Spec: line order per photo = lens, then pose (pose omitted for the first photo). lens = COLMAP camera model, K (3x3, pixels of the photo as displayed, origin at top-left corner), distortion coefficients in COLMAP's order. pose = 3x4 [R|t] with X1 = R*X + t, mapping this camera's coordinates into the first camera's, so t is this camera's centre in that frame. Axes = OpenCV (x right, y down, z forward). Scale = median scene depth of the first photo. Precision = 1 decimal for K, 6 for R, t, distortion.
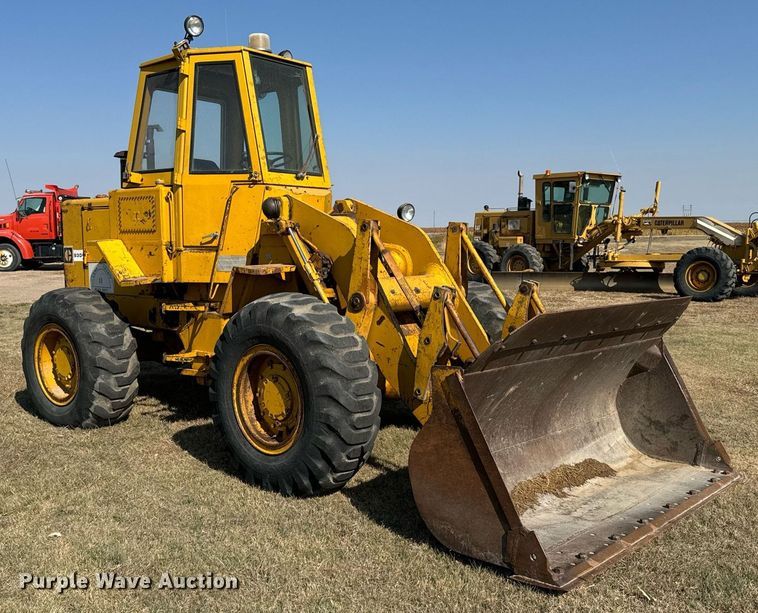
lens RADIAL K [[835.9, 0, 379.2], [0, 835.9, 294.5], [0, 0, 1]] dist [0.004331, 0.005517]
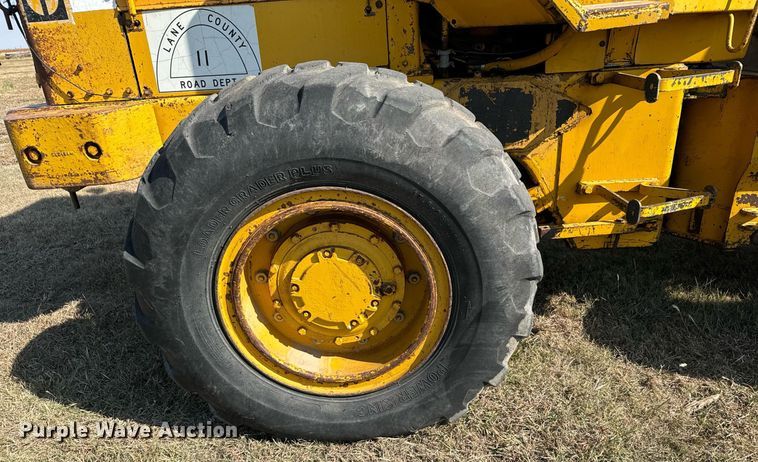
lens RADIAL K [[525.9, 0, 379.1], [0, 525.9, 290.9], [0, 0, 1]] dist [0.047639, -0.049275]
pose [[0.781192, -0.308432, 0.542778, -0.517903], [0.099254, 0.919734, 0.379786, -0.002952], [-0.616350, -0.242813, 0.749103, 0.866821]]
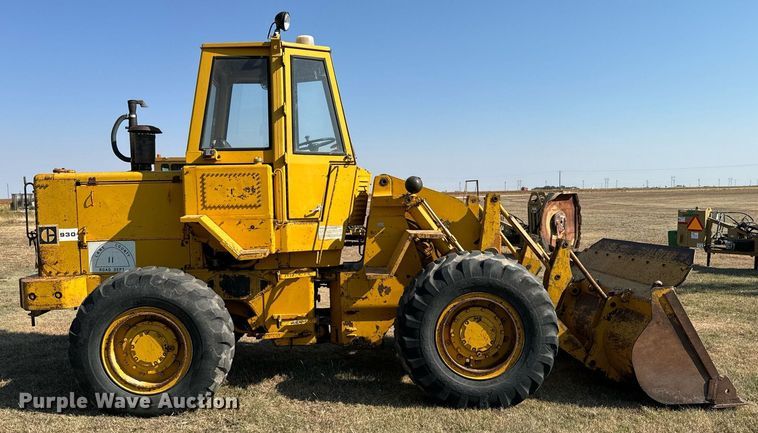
lens RADIAL K [[652.0, 0, 379.0], [0, 652.0, 216.5], [0, 0, 1]] dist [0.011431, -0.006947]
pose [[0.726133, -0.032758, 0.686773, -0.732458], [0.065694, 0.997600, -0.021876, -0.034648], [-0.684408, 0.061002, 0.726543, 0.296665]]
